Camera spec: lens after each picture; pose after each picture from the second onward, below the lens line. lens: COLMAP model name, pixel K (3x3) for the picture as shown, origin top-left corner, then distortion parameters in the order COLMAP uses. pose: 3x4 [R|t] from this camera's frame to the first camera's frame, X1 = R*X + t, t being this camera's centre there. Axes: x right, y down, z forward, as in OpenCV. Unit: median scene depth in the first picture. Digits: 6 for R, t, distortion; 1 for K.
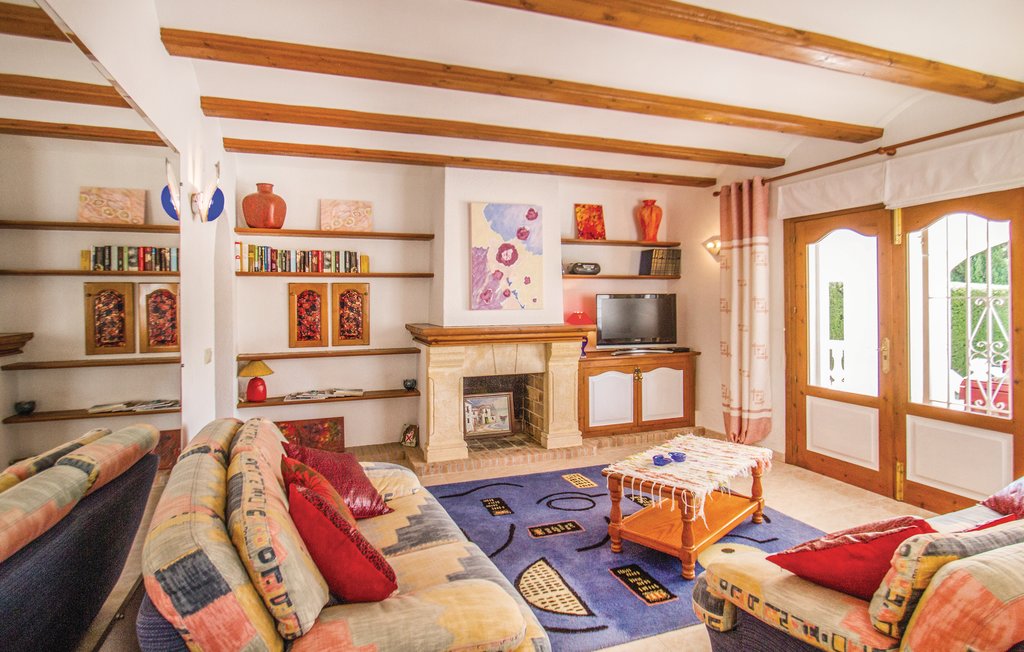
lens RADIAL K [[515.9, 0, 483.7], [0, 515.9, 299.4], [0, 0, 1]] dist [-0.022039, -0.000565]
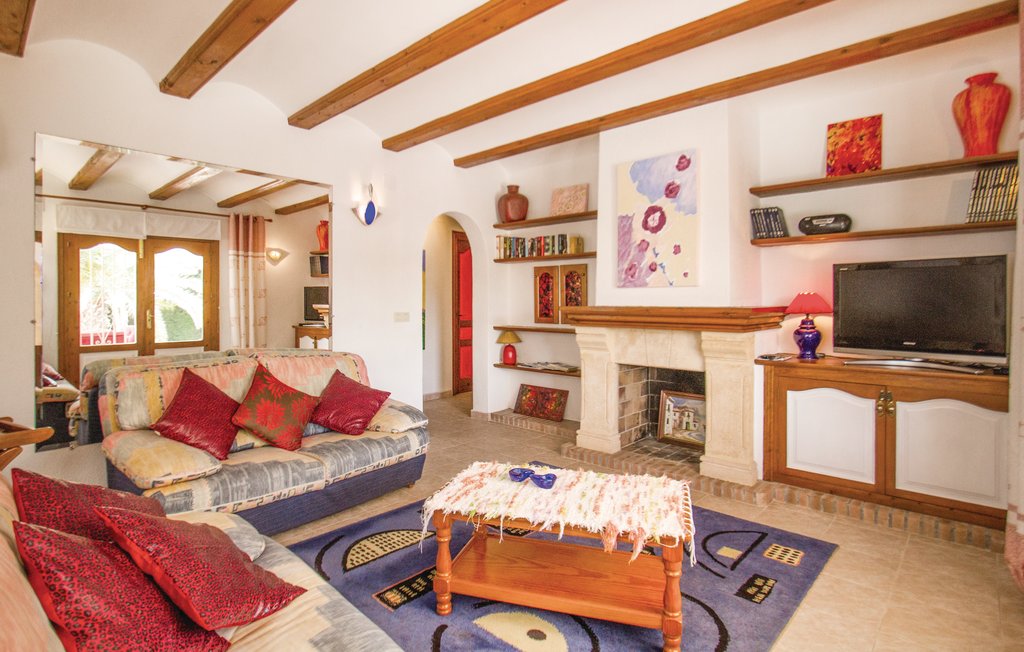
lens RADIAL K [[515.9, 0, 506.0], [0, 515.9, 300.3], [0, 0, 1]] dist [-0.022039, -0.000565]
pose [[0.480235, 0.011346, -0.877066, 0.640046], [-0.005372, 0.999936, 0.009994, 0.033548], [0.877123, -0.000087, 0.480265, 0.402395]]
